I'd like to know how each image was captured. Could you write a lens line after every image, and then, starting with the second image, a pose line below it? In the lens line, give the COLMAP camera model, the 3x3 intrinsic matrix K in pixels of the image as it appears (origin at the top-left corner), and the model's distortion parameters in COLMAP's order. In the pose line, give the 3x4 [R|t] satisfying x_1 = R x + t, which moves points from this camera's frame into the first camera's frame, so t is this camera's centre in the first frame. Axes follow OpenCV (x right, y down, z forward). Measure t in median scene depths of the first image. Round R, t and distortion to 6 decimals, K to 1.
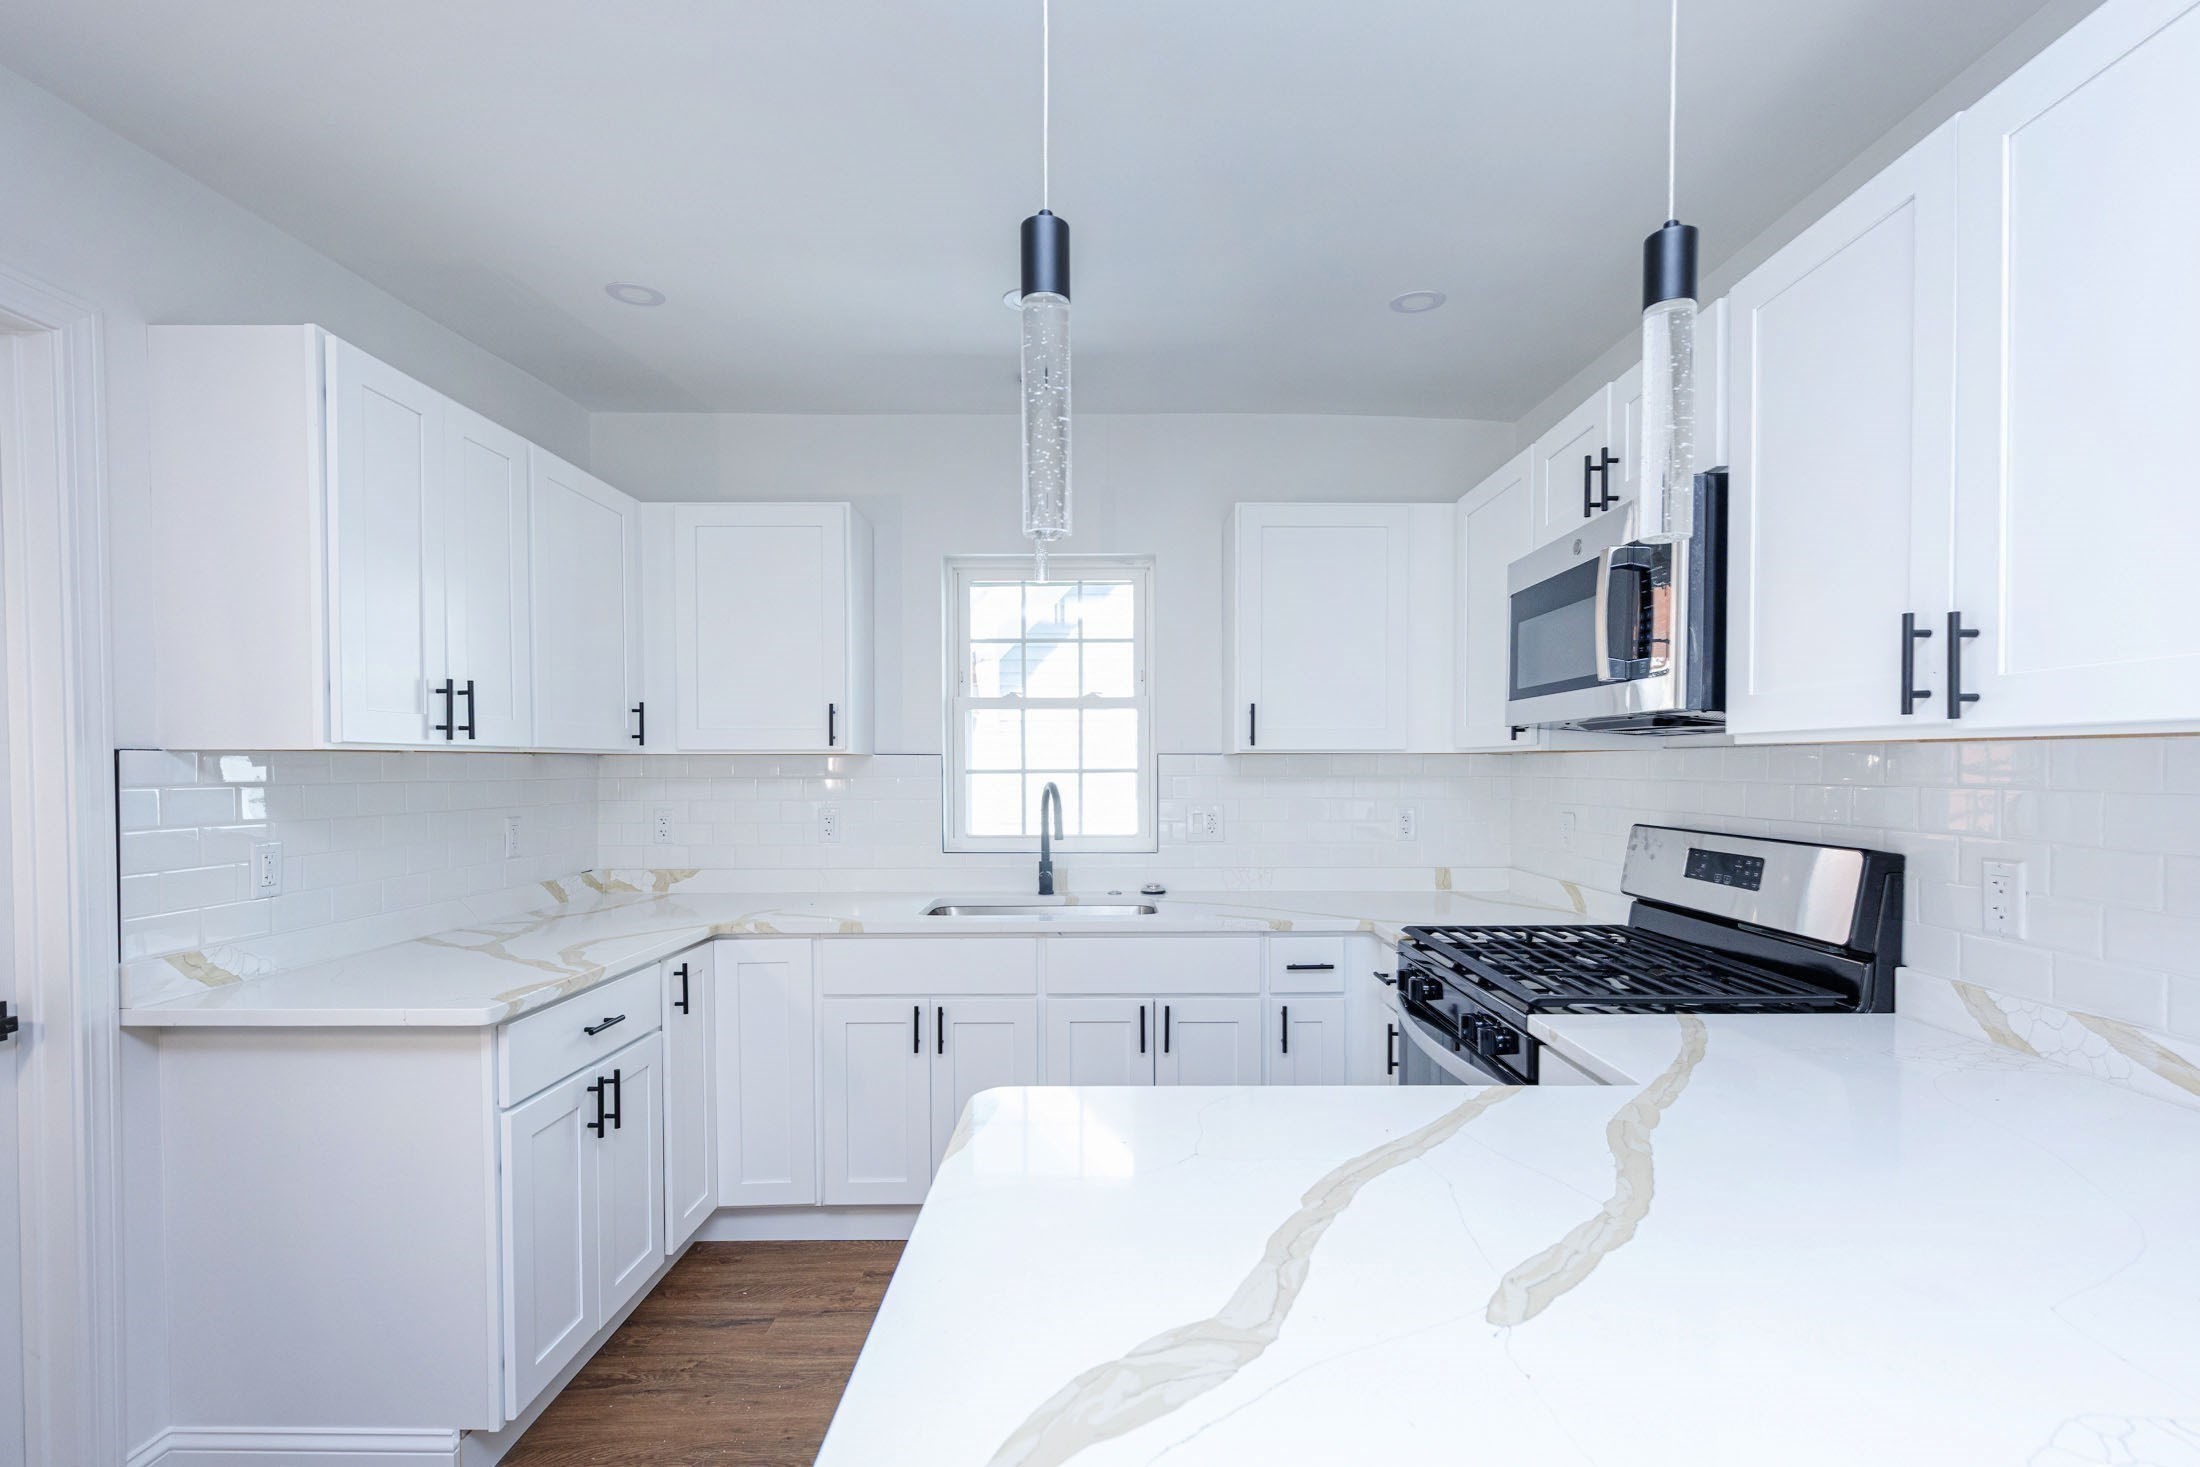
lens RADIAL K [[1005.7, 0, 1136.6], [0, 1005.7, 764.1], [0, 0, 1]] dist [0.009579, -0.001772]
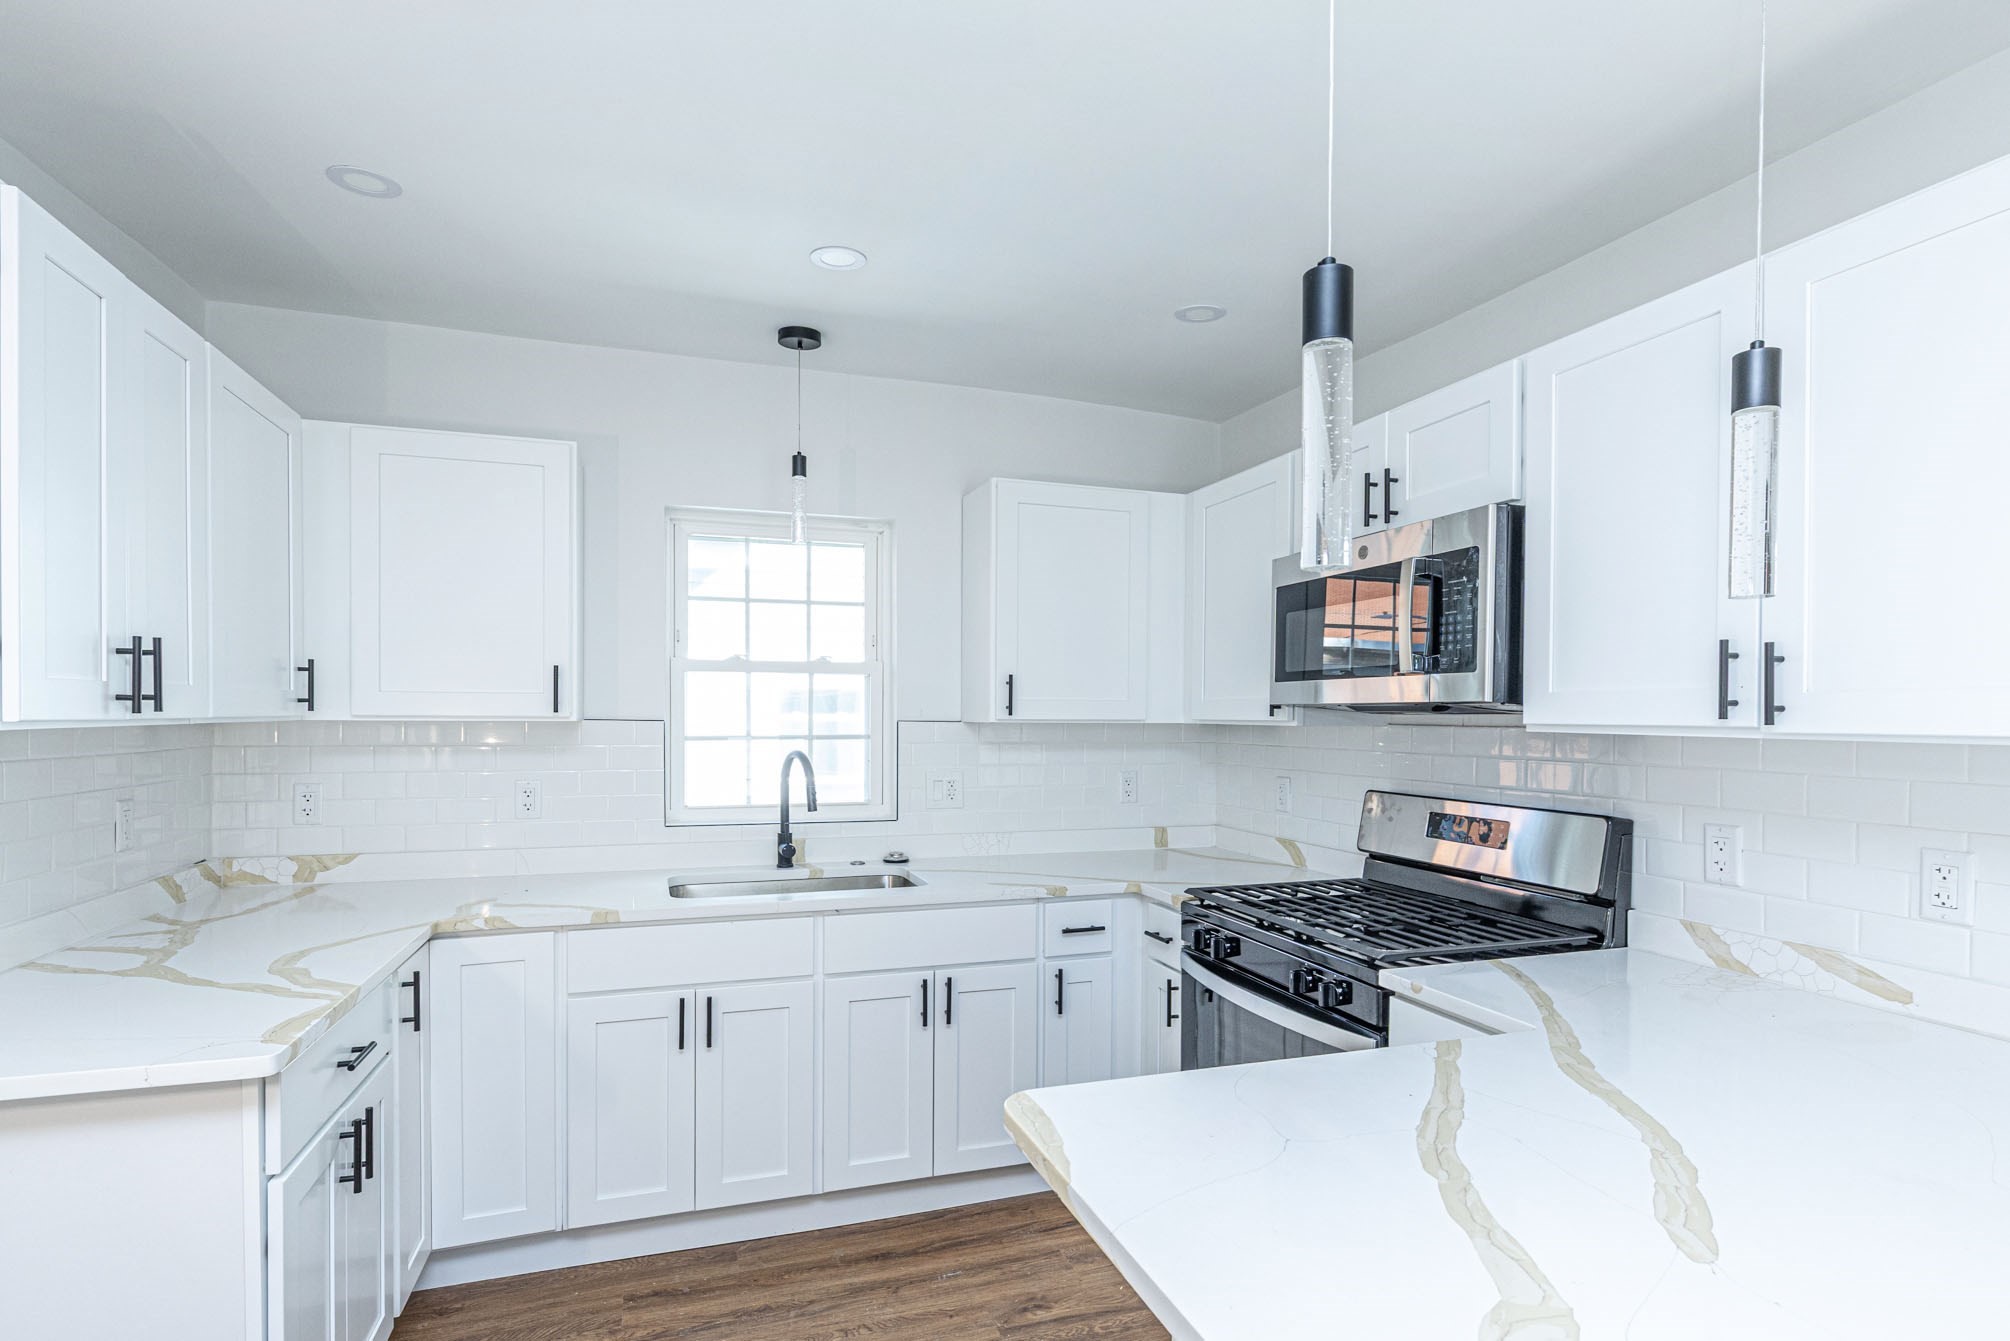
lens RADIAL K [[992.9, 0, 1025.1], [0, 992.9, 706.3], [0, 0, 1]] dist [0.003112, 0.002254]
pose [[0.951182, 0.008853, 0.308503, -0.220086], [-0.006627, 0.999944, -0.008264, -0.023331], [-0.308559, 0.005816, 0.951187, 0.037966]]
